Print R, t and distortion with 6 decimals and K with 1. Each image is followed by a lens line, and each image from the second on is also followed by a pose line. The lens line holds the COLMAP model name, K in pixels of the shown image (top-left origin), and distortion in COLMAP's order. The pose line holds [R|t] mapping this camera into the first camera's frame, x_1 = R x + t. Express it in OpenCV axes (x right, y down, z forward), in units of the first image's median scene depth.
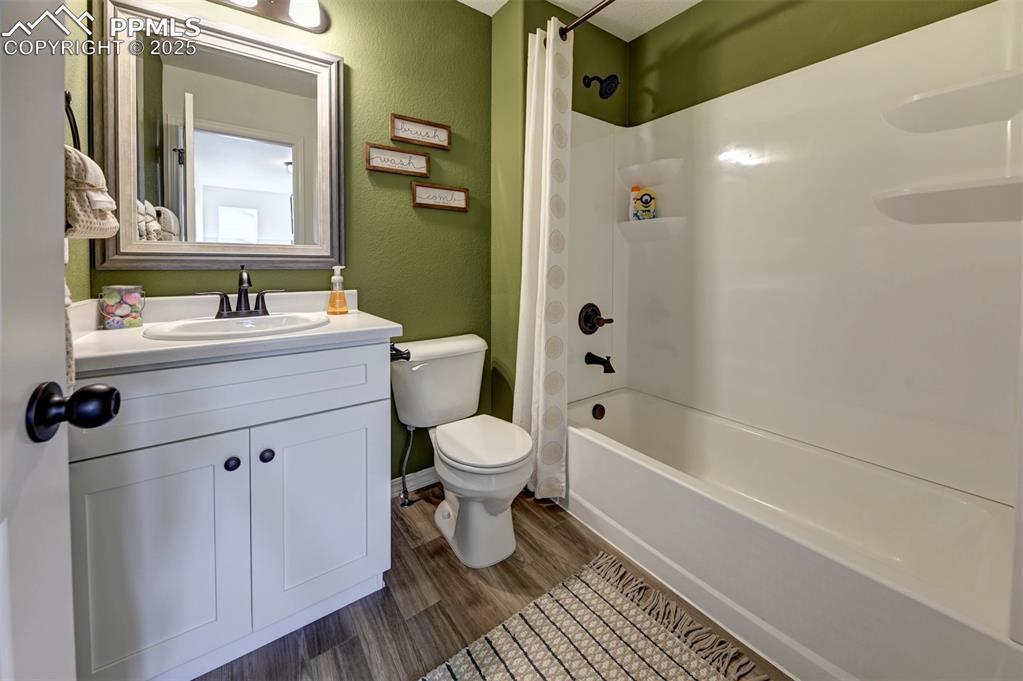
lens RADIAL K [[375.6, 0, 511.5], [0, 375.6, 340.5], [0, 0, 1]] dist [-0.000511, -0.000211]
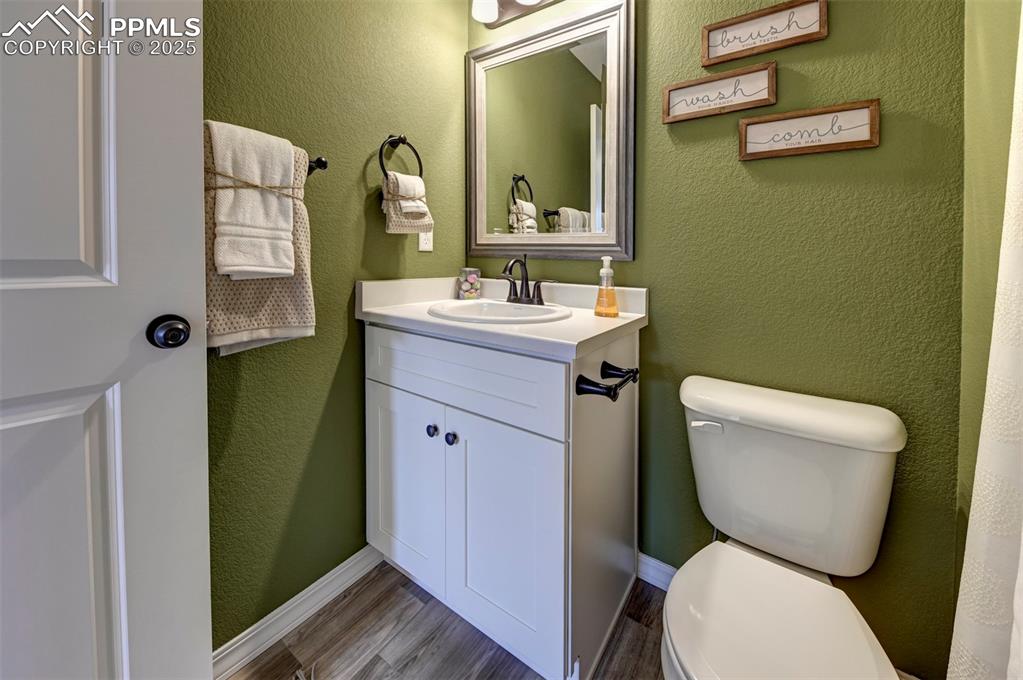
lens RADIAL K [[406.0, 0, 510.8], [0, 406.0, 292.8], [0, 0, 1]] dist [-0.000939, -0.000294]
pose [[0.312477, 0.101664, -0.944469, 0.286056], [-0.196469, 0.979675, 0.040452, -0.115231], [0.929386, 0.172919, 0.326100, 0.535083]]
